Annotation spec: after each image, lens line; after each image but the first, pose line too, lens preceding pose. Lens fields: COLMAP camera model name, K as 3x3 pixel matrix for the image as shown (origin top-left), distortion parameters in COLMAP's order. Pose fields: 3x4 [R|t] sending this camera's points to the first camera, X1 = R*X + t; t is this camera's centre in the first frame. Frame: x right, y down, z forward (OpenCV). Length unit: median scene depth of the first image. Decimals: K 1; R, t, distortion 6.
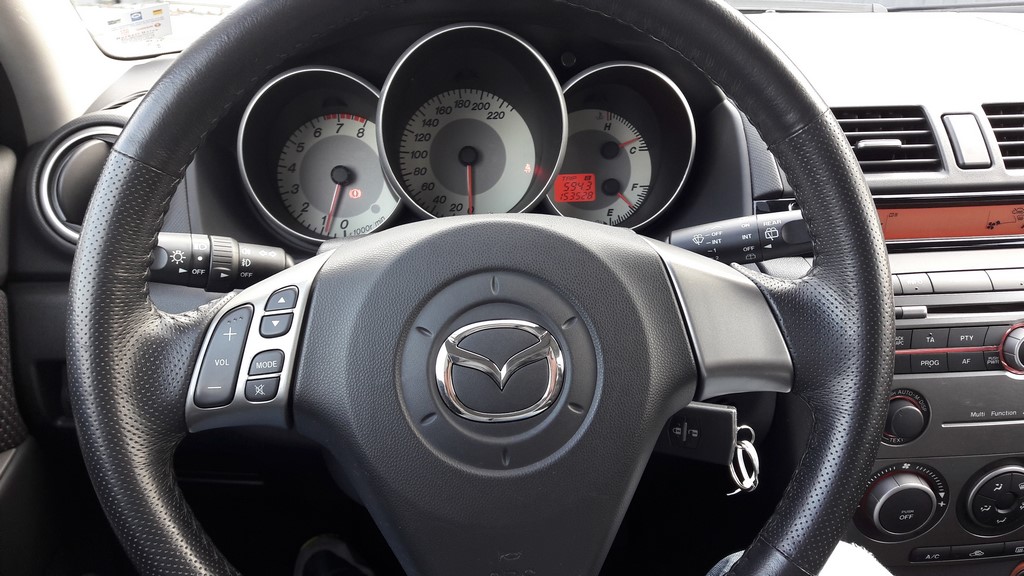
lens RADIAL K [[849.7, 0, 512.0], [0, 849.7, 288.0], [0, 0, 1]] dist [0.203625, -0.475414]
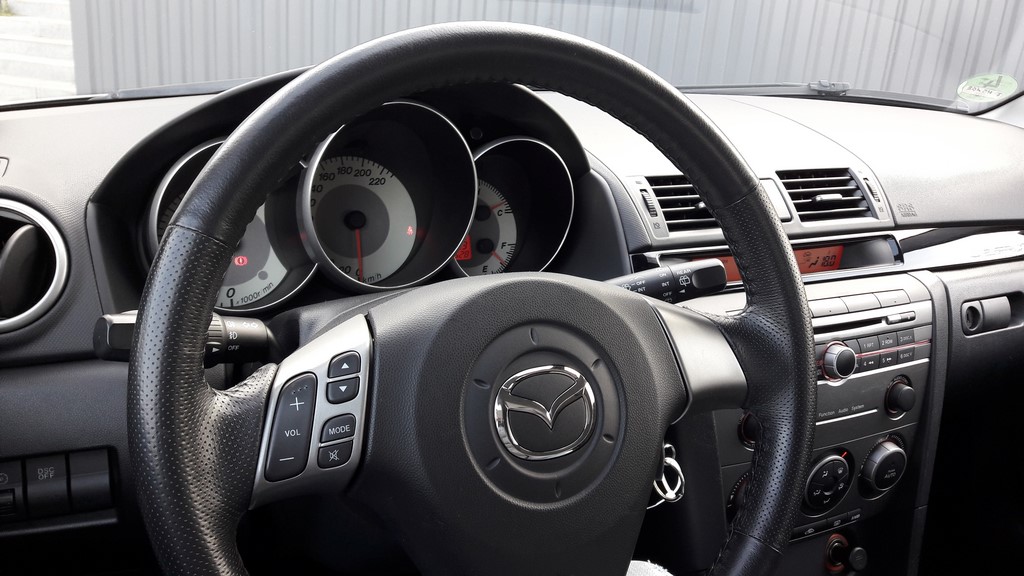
lens RADIAL K [[849.7, 0, 512.0], [0, 849.7, 288.0], [0, 0, 1]] dist [0.203625, -0.475414]
pose [[0.929996, -0.050661, 0.364062, -0.256545], [0.074202, 0.995940, -0.050958, -0.006647], [-0.360003, 0.074404, 0.929980, -0.021610]]
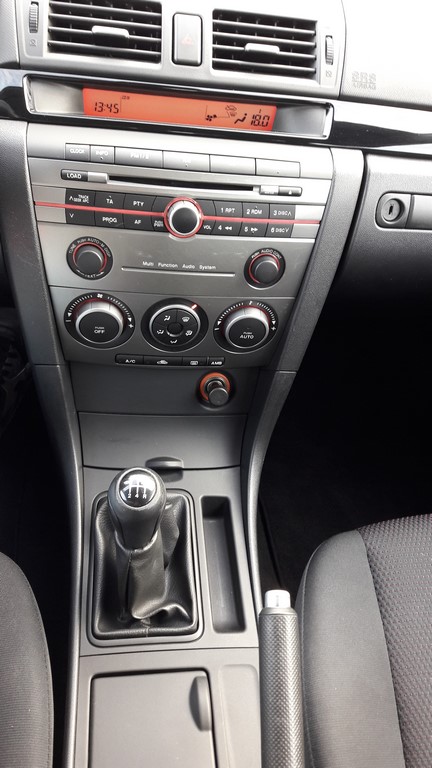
lens RADIAL K [[621.3, 0, 216.3], [0, 621.3, 346.1], [0, 0, 1]] dist [0.001981, -0.003975]
pose [[0.990962, 0.103783, 0.084989, 0.478361], [-0.124479, 0.947571, 0.294302, -0.023121], [-0.049990, -0.302221, 0.951926, 0.039619]]
